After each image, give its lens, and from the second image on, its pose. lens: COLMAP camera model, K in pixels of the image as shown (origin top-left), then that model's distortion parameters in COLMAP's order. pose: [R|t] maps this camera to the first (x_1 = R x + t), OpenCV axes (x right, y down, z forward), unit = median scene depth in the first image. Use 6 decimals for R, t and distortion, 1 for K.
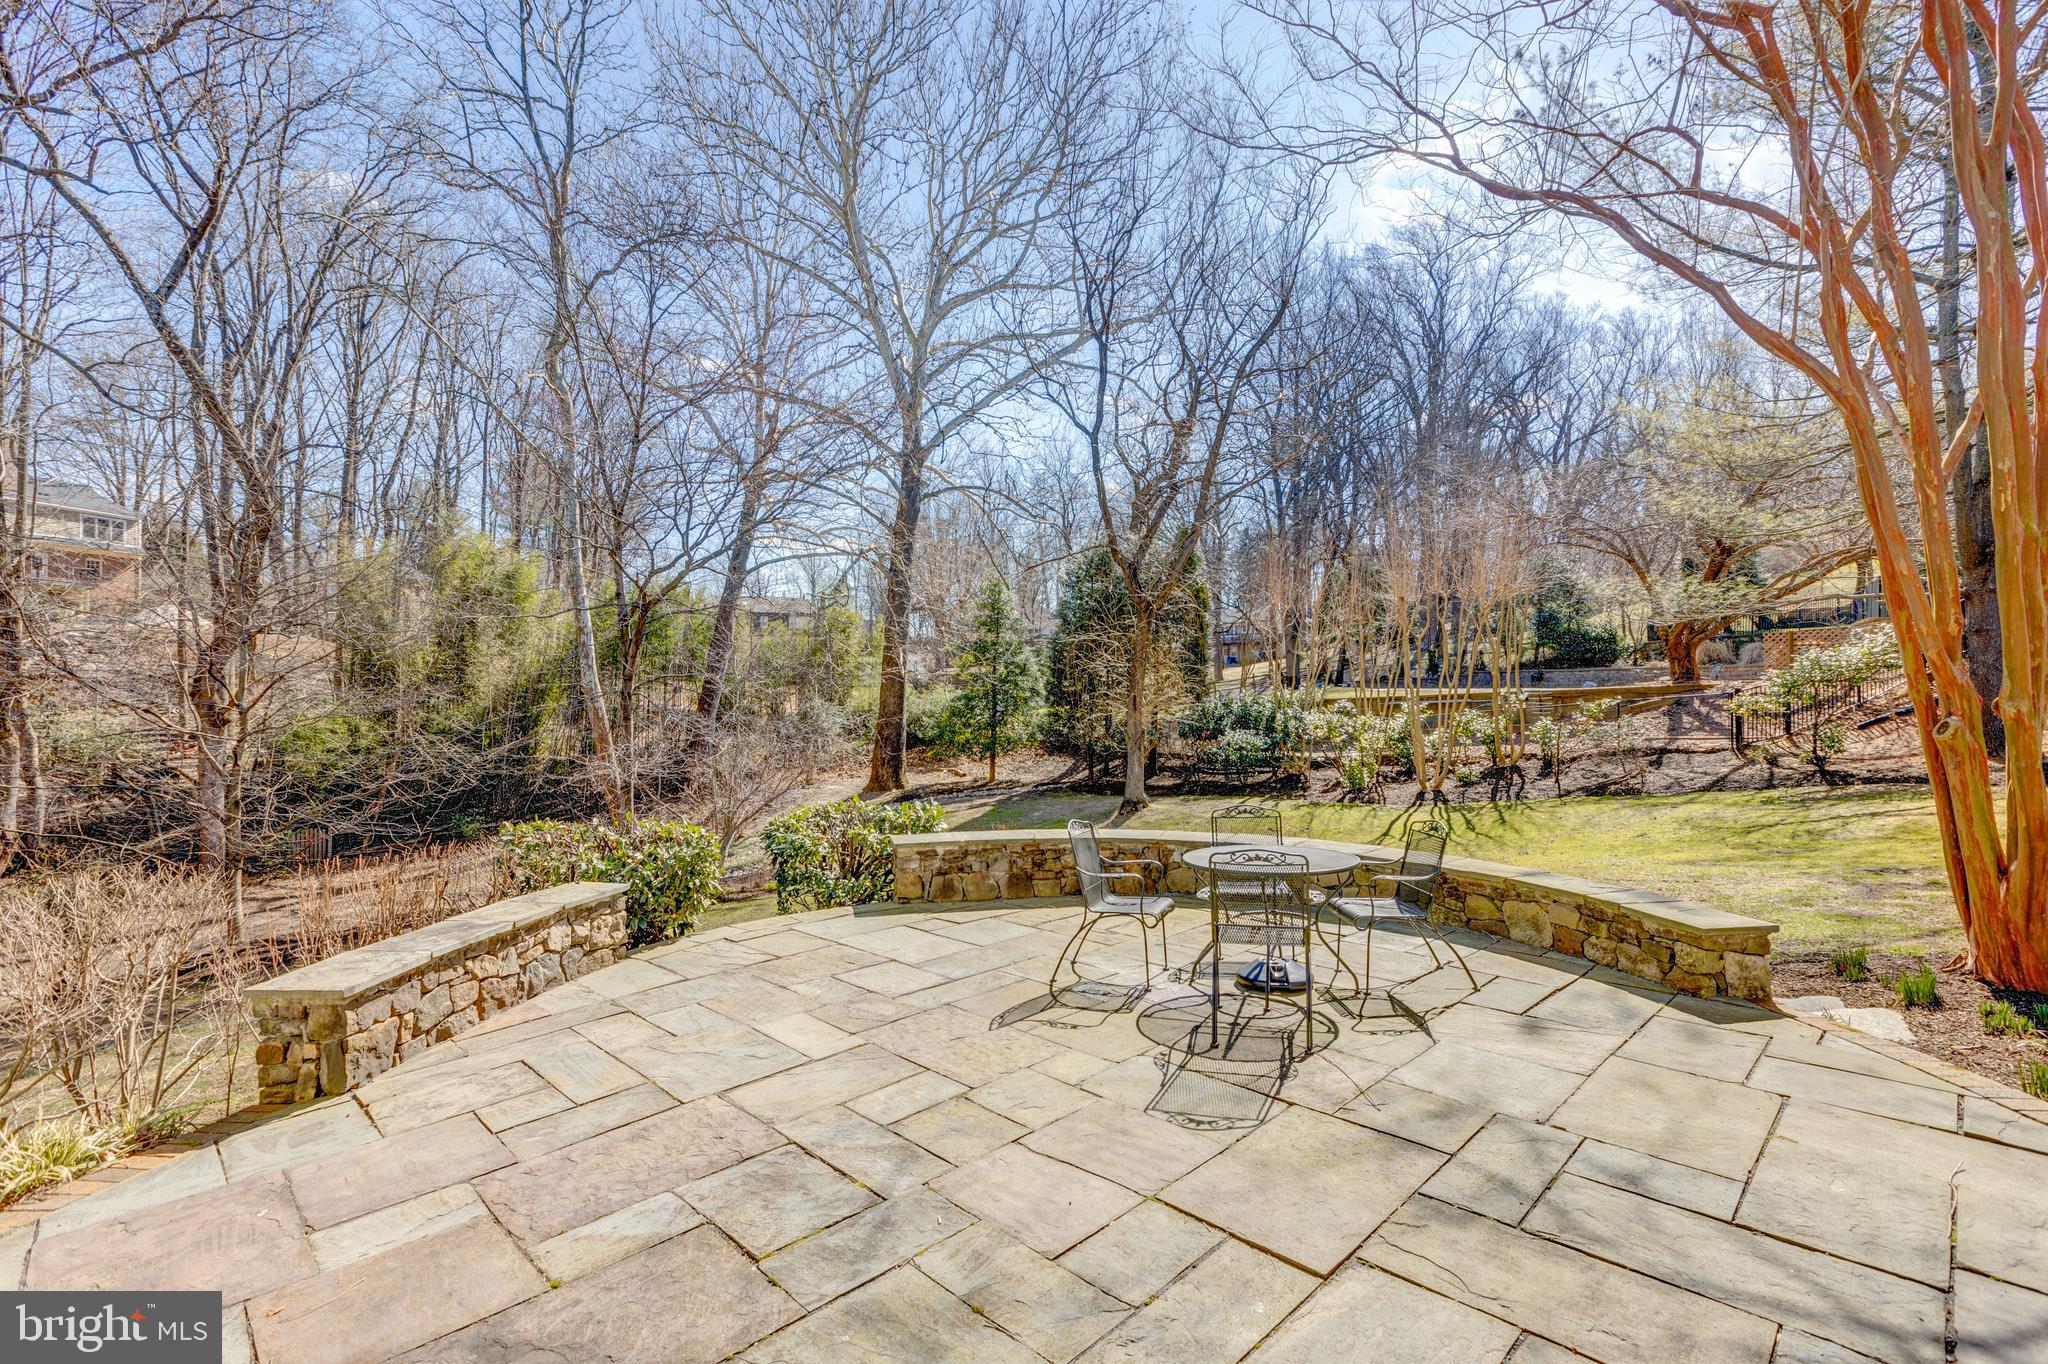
lens RADIAL K [[906.6, 0, 1024.0], [0, 906.6, 682.0], [0, 0, 1]] dist [0.000732, 0.000573]
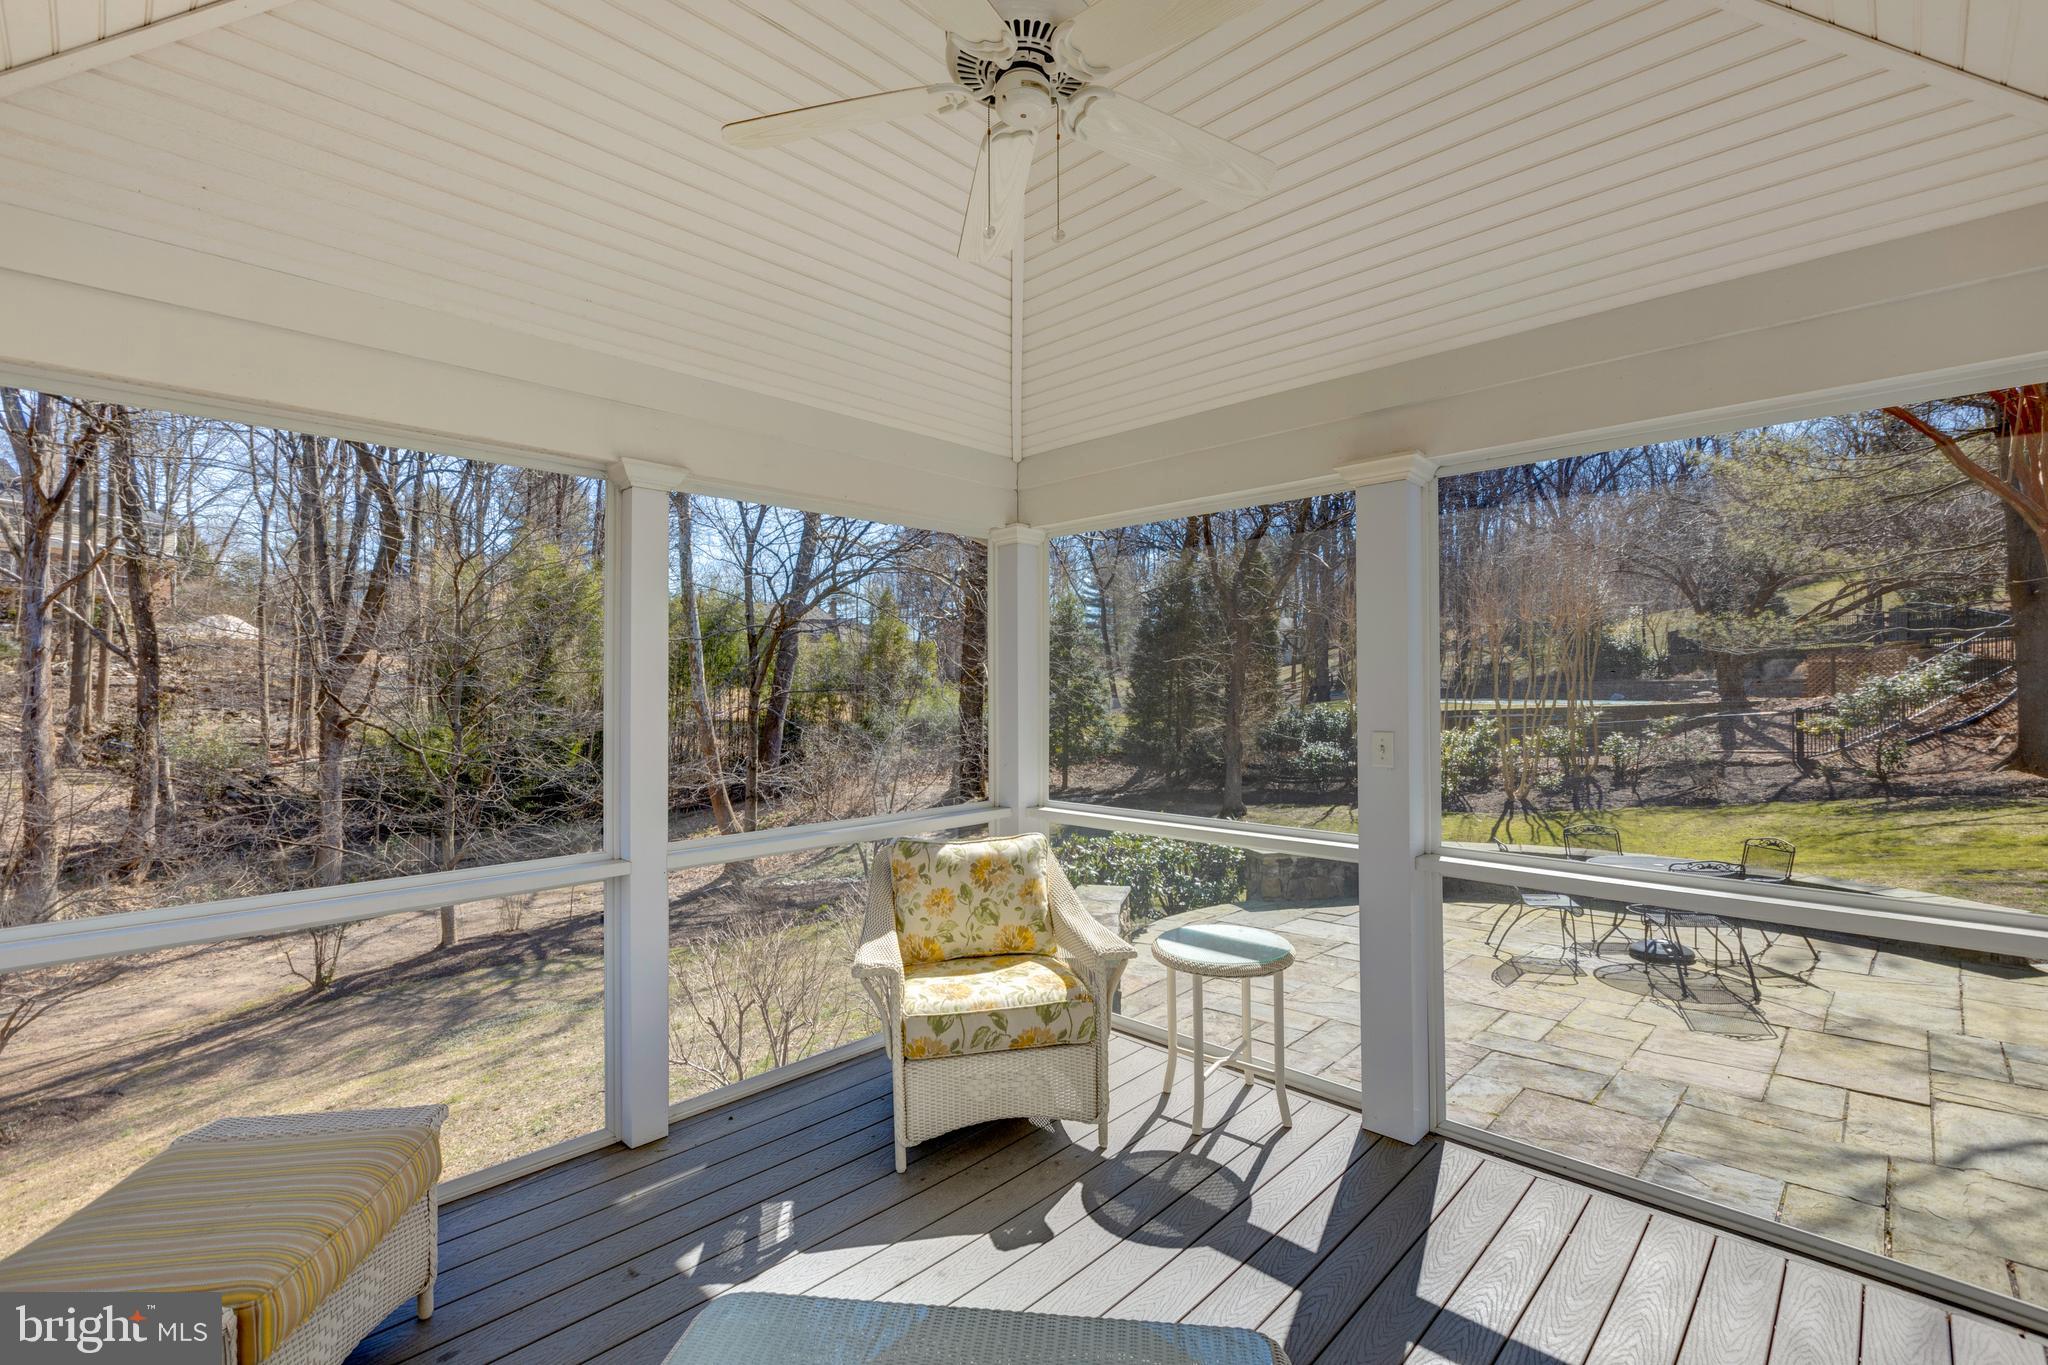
lens RADIAL K [[912.4, 0, 1024.0], [0, 912.4, 682.5], [0, 0, 1]] dist [0.001252, 0.000924]
pose [[0.999744, 0.002606, 0.022478, -0.634854], [-0.002586, 0.999996, -0.000928, -0.071669], [-0.022481, 0.000869, 0.999747, -0.324187]]
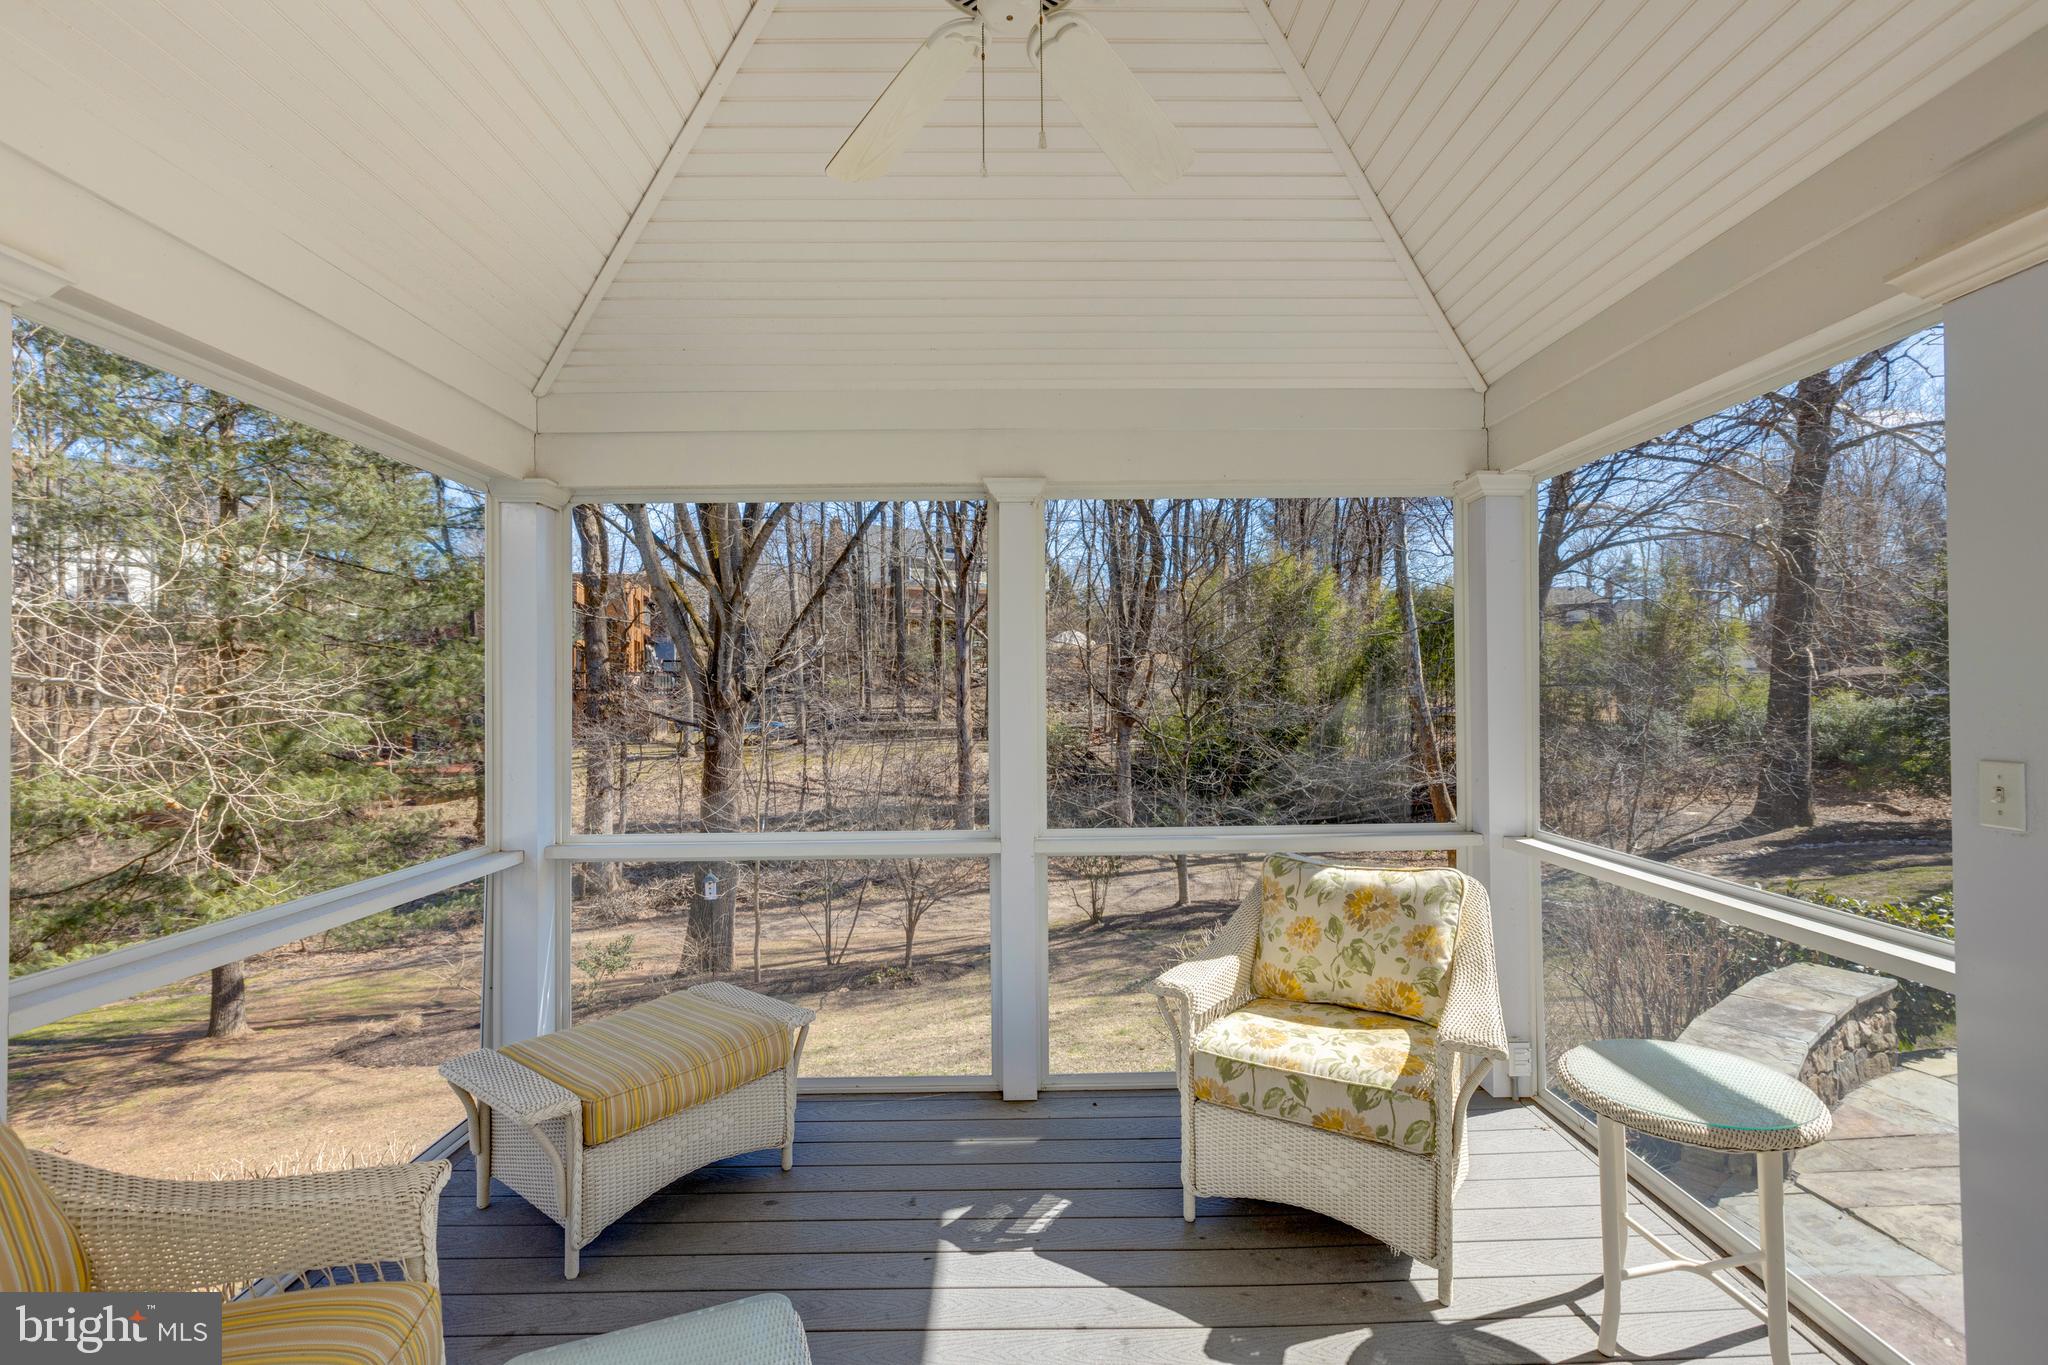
lens RADIAL K [[906.6, 0, 1024.0], [0, 906.6, 682.5], [0, 0, 1]] dist [0.000732, 0.000573]
pose [[0.719339, -0.005815, -0.694635, -0.442283], [0.008740, 0.999962, 0.000679, -0.070073], [0.694604, -0.006559, 0.719362, -0.202513]]
